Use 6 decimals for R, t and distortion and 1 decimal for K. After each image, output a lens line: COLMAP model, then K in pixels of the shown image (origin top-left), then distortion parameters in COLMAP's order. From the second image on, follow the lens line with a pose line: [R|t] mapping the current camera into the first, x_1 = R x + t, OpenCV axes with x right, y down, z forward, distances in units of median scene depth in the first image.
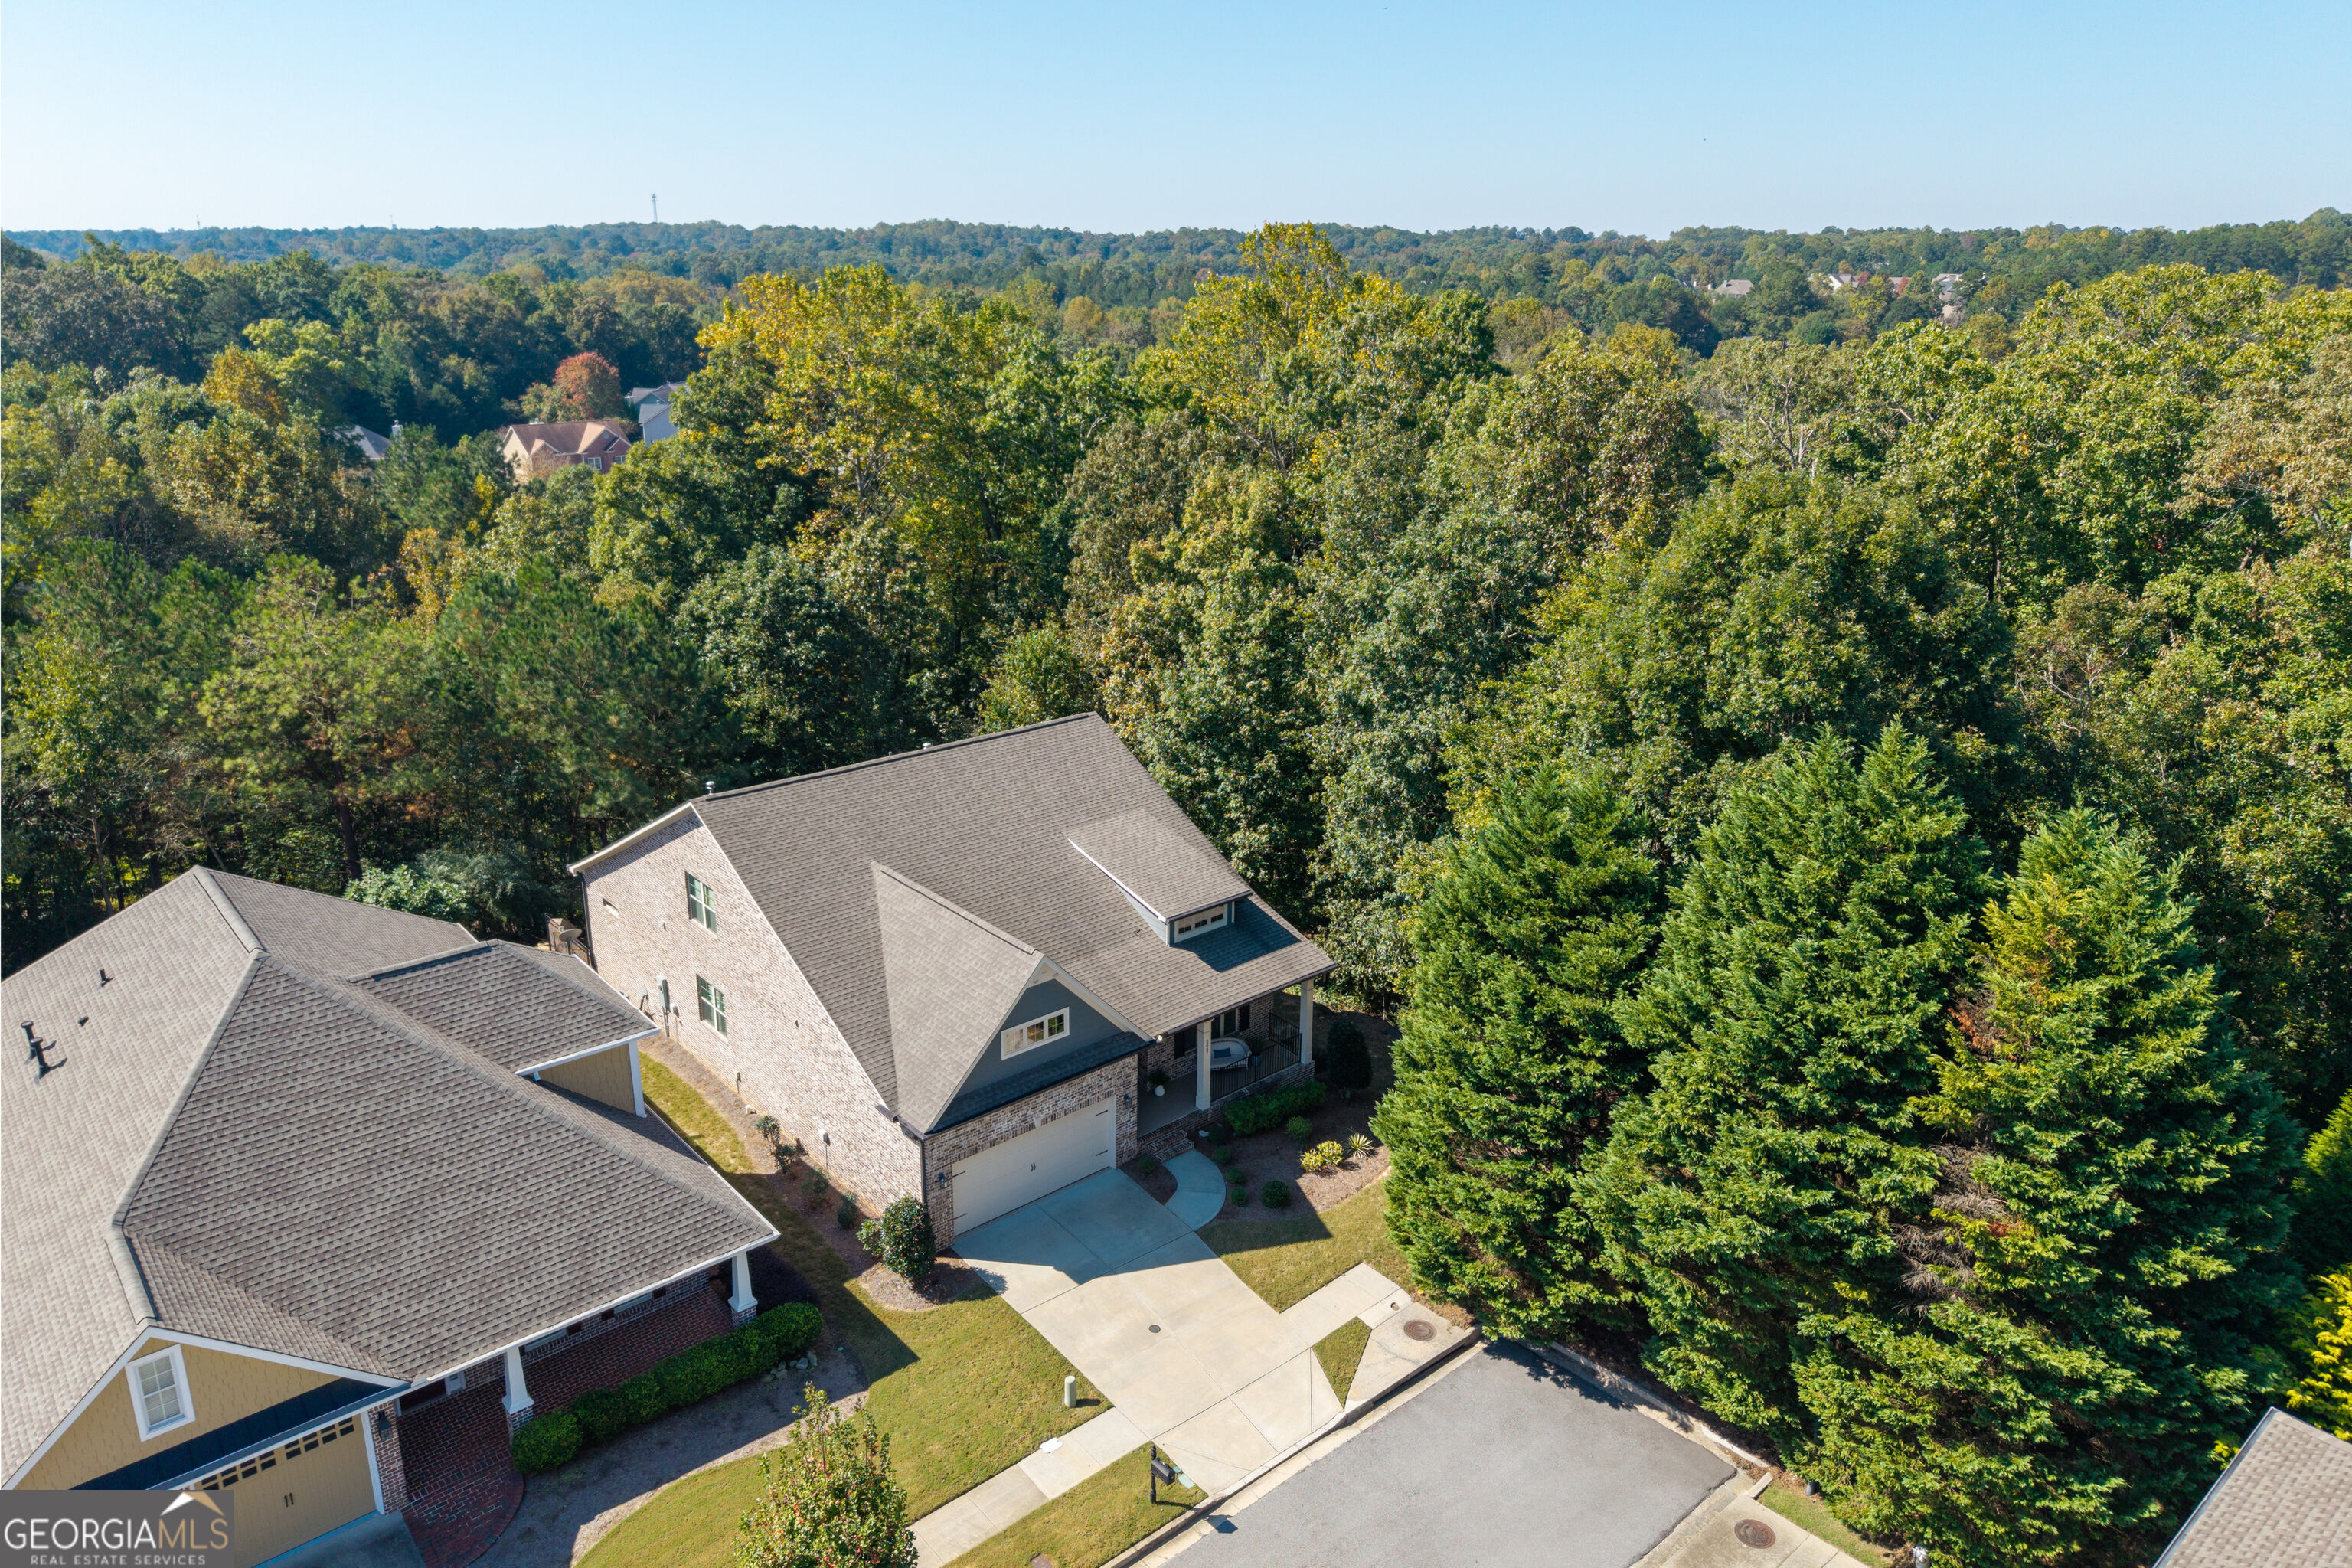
lens RADIAL K [[1568.7, 0, 1176.0], [0, 1568.7, 773.8], [0, 0, 1]] dist [0.009434, -0.006786]
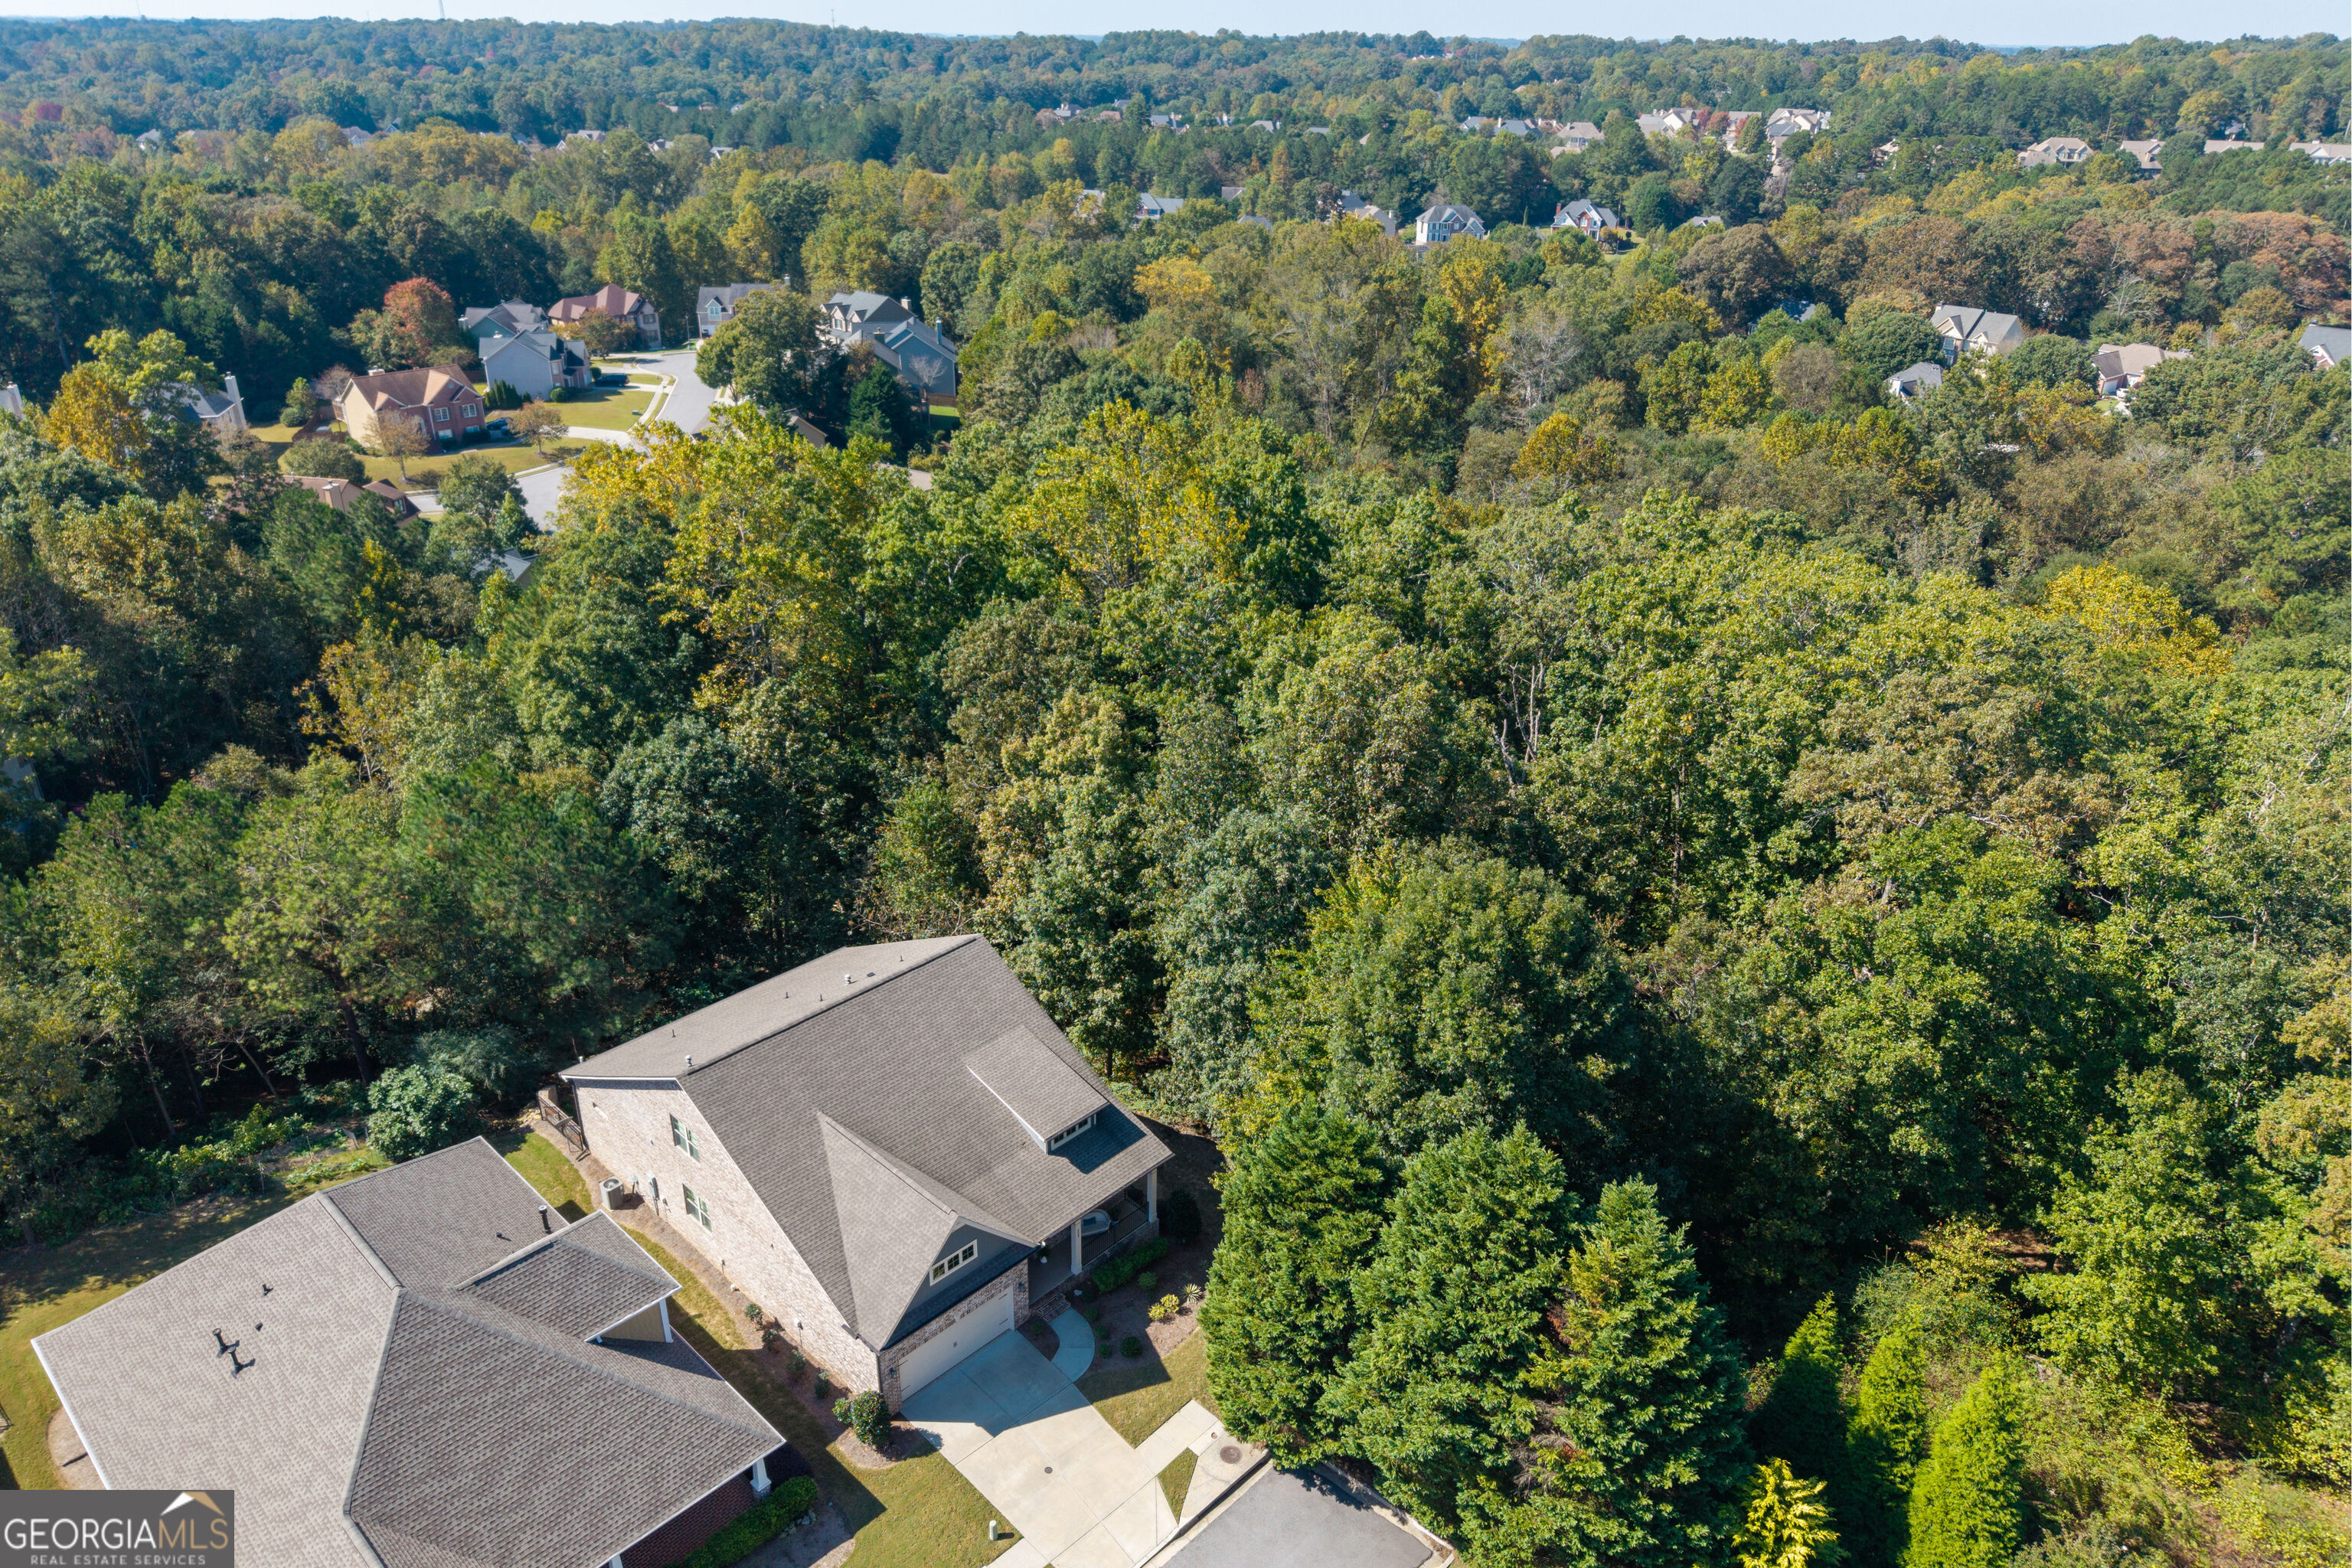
lens RADIAL K [[1552.9, 0, 1174.9], [0, 1552.9, 830.2], [0, 0, 1]] dist [0.004142, -0.003291]
pose [[0.995702, -0.036791, 0.084989, 0.002242], [0.024128, 0.989065, 0.145493, -0.414686], [-0.089413, -0.142817, 0.985702, -0.320715]]
